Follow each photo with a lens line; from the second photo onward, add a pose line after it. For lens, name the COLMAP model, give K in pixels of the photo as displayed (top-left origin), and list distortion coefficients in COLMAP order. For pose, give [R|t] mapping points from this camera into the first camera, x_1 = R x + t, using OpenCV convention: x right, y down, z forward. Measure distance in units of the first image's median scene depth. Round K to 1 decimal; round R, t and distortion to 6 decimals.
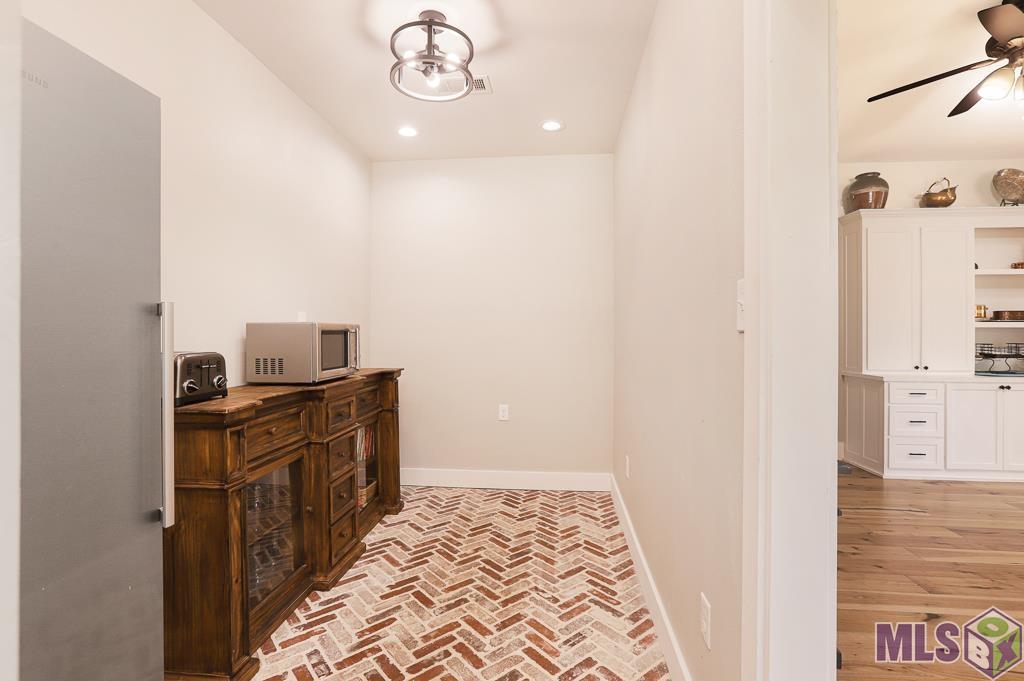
lens RADIAL K [[471.1, 0, 507.2], [0, 471.1, 333.1], [0, 0, 1]] dist [-0.021625, 0.006596]
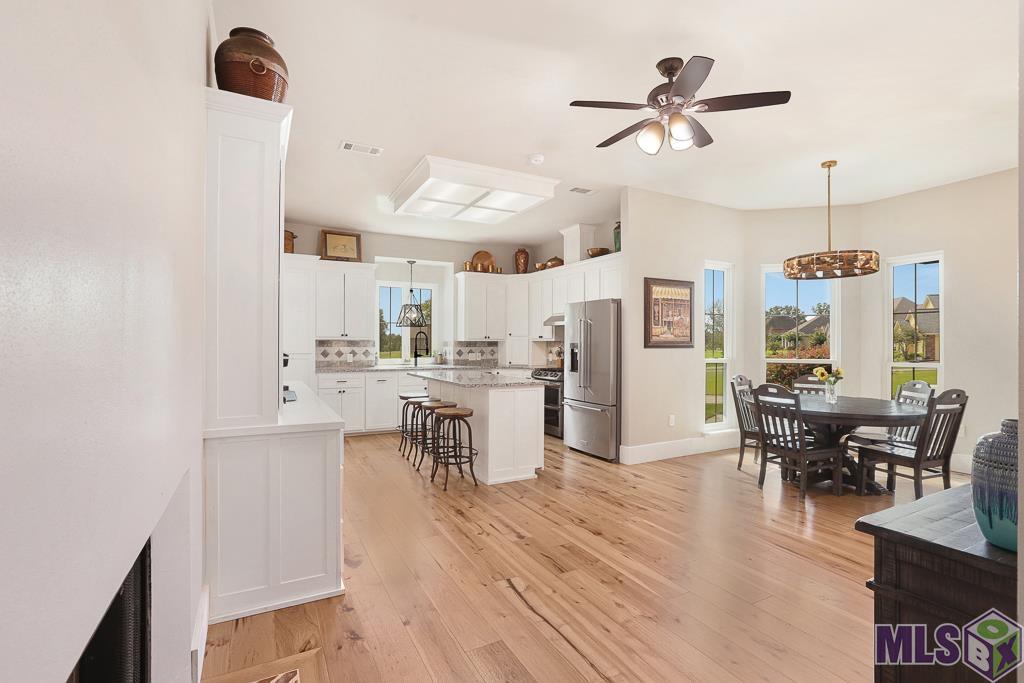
lens RADIAL K [[471.1, 0, 503.3], [0, 471.1, 338.5], [0, 0, 1]] dist [-0.021625, 0.006596]
pose [[-0.553314, 0.005936, 0.832952, 0.195895], [-0.004529, 0.999938, -0.010135, -0.003352], [-0.832961, -0.009381, -0.553253, 1.100931]]
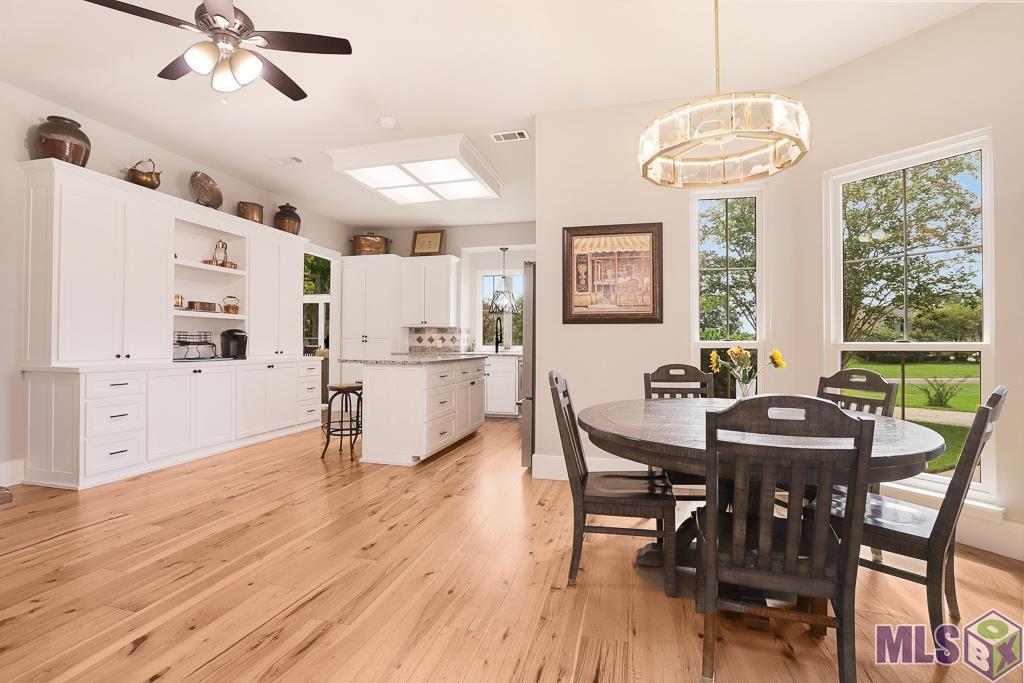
lens RADIAL K [[471.1, 0, 498.1], [0, 471.1, 337.2], [0, 0, 1]] dist [-0.021625, 0.006596]
pose [[0.161063, 0.009991, 0.986894, 0.108039], [-0.006752, 0.999937, -0.009021, 0.040565], [-0.986921, -0.005211, 0.161120, 0.127847]]
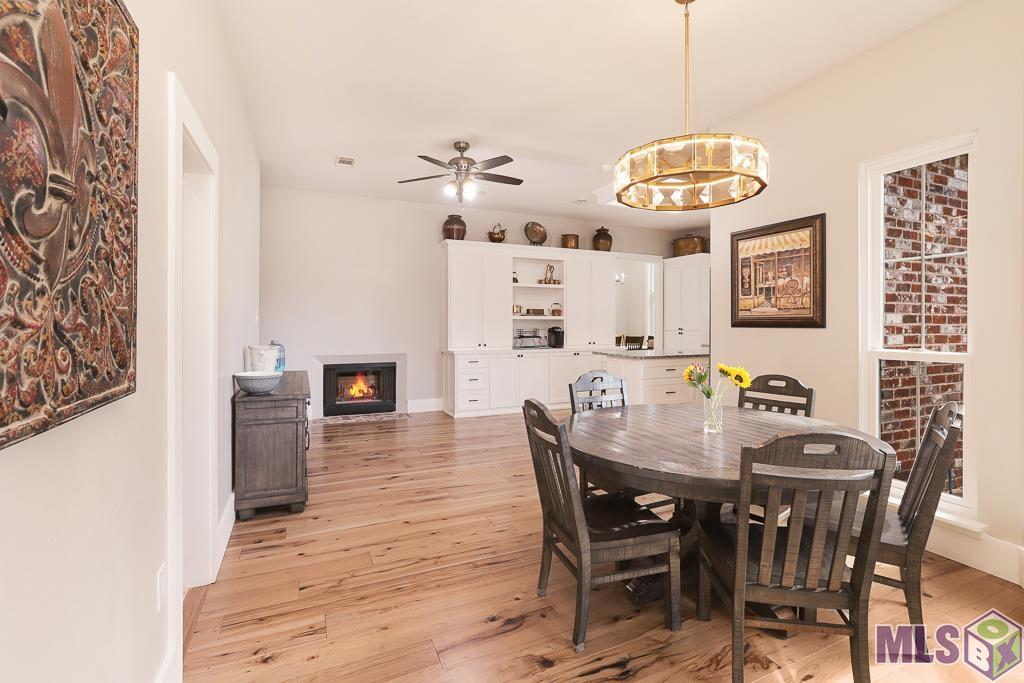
lens RADIAL K [[471.1, 0, 514.6], [0, 471.1, 314.1], [0, 0, 1]] dist [-0.021625, 0.006596]
pose [[0.861577, 0.012800, 0.507466, 0.186258], [-0.003884, 0.999819, -0.018626, 0.000504], [-0.507613, 0.014077, 0.861470, -0.401169]]
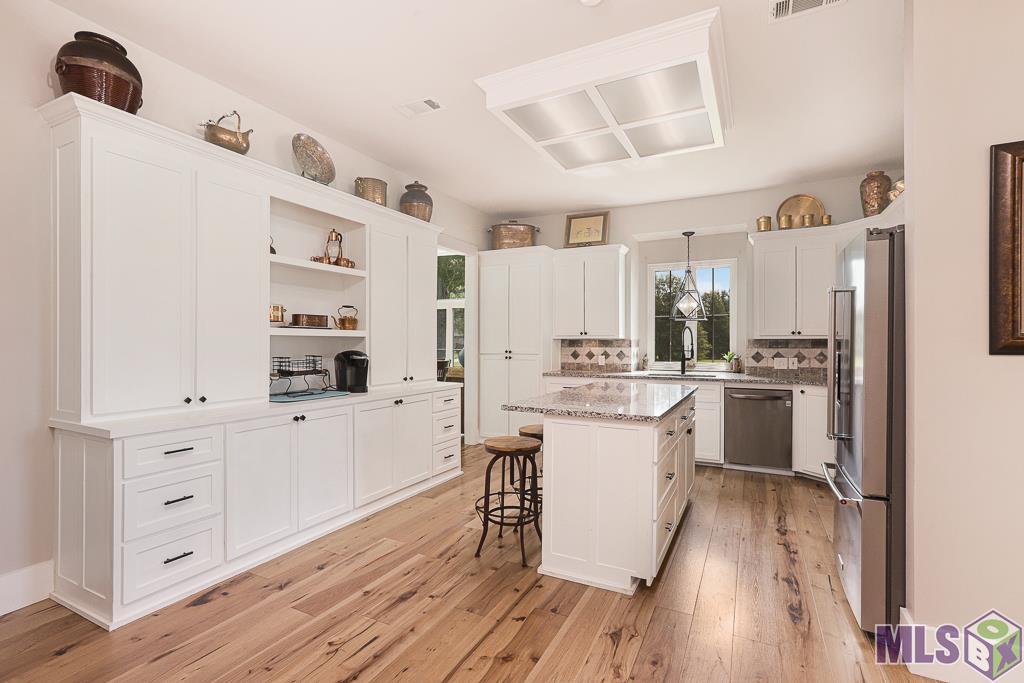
lens RADIAL K [[471.1, 0, 513.2], [0, 471.1, 342.2], [0, 0, 1]] dist [-0.021625, 0.006596]
pose [[0.356158, 0.000868, 0.934425, 0.464967], [-0.002386, 0.999997, -0.000020, -0.002032], [-0.934423, -0.002223, 0.356159, 0.390421]]
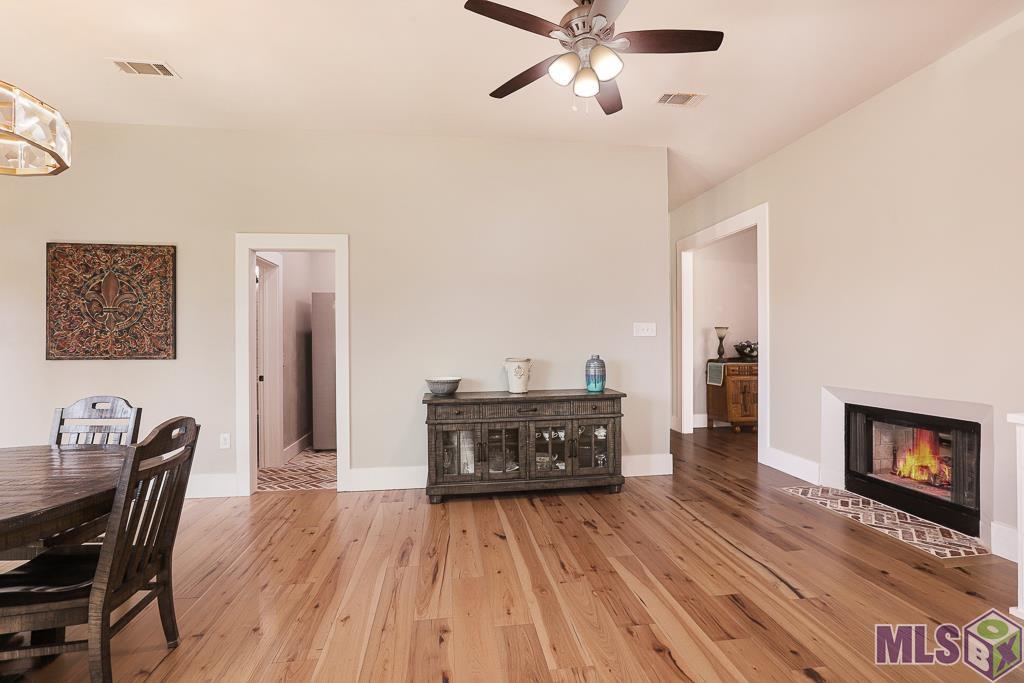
lens RADIAL K [[471.1, 0, 505.8], [0, 471.1, 341.0], [0, 0, 1]] dist [-0.021625, 0.006596]
pose [[0.237074, -0.001150, -0.971491, 1.107215], [0.008534, 0.999963, 0.000899, 0.010074], [0.971454, -0.008504, 0.237075, 0.331003]]
